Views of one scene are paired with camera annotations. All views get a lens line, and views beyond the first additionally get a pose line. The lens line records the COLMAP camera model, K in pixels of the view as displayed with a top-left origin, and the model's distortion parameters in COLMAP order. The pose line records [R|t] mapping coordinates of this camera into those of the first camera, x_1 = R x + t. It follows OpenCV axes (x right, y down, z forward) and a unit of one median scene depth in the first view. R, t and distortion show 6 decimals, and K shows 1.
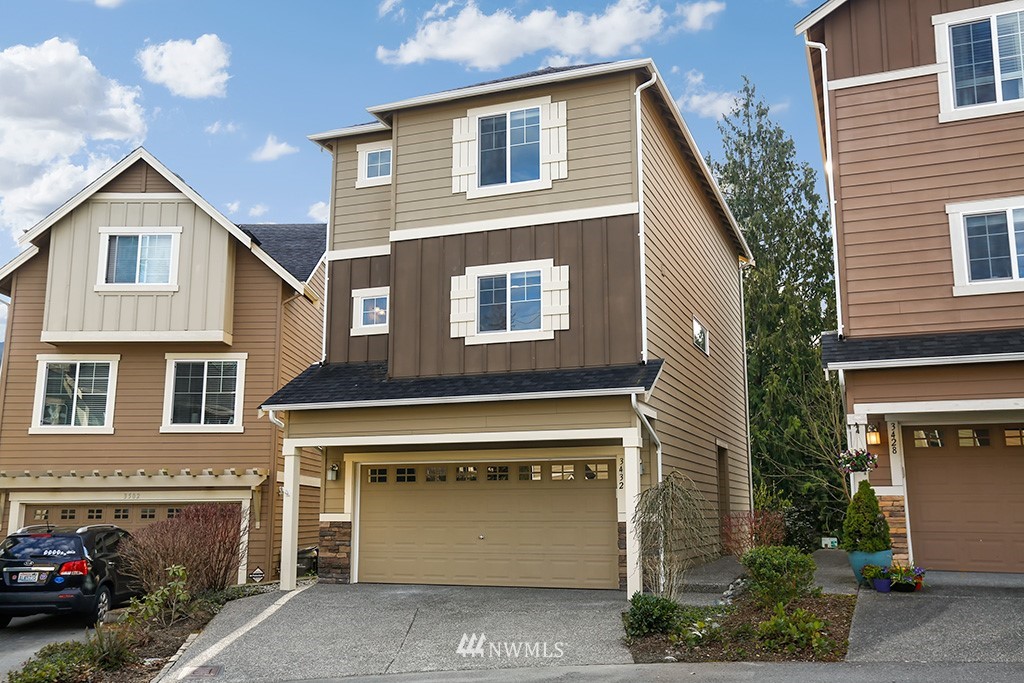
lens RADIAL K [[943.0, 0, 512.6], [0, 943.0, 343.8], [0, 0, 1]] dist [0.047318, 0.000000]
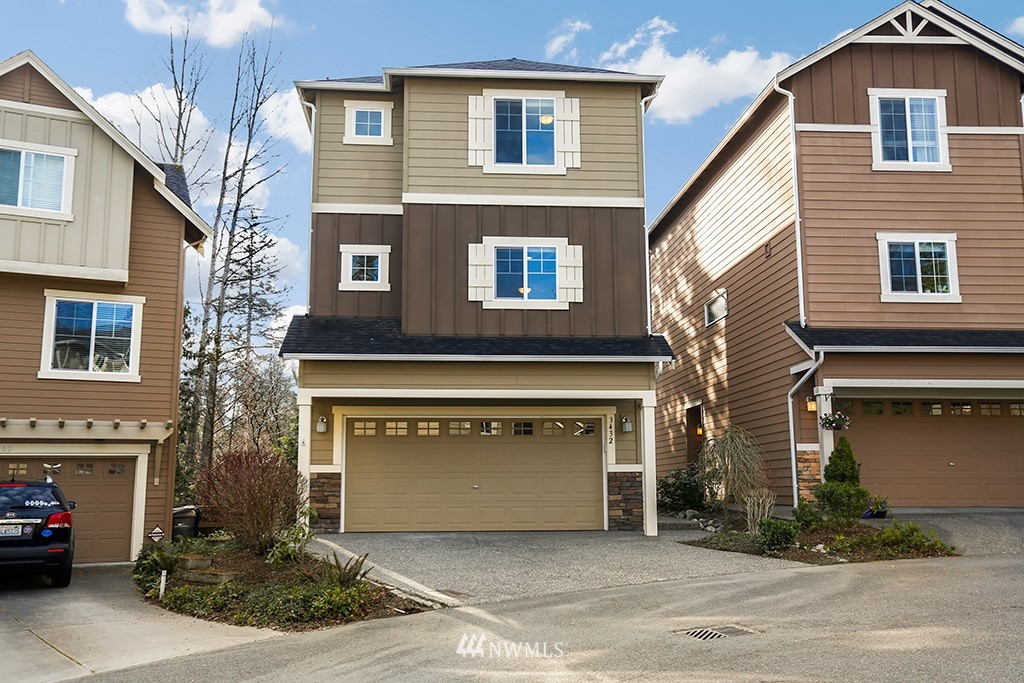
lens RADIAL K [[943.0, 0, 511.9], [0, 943.0, 342.7], [0, 0, 1]] dist [0.047318, 0.000000]
pose [[0.901896, 0.064842, 0.427058, -0.472600], [-0.073086, 0.997321, 0.002921, 0.034270], [-0.425724, -0.033846, 0.904220, 0.009642]]
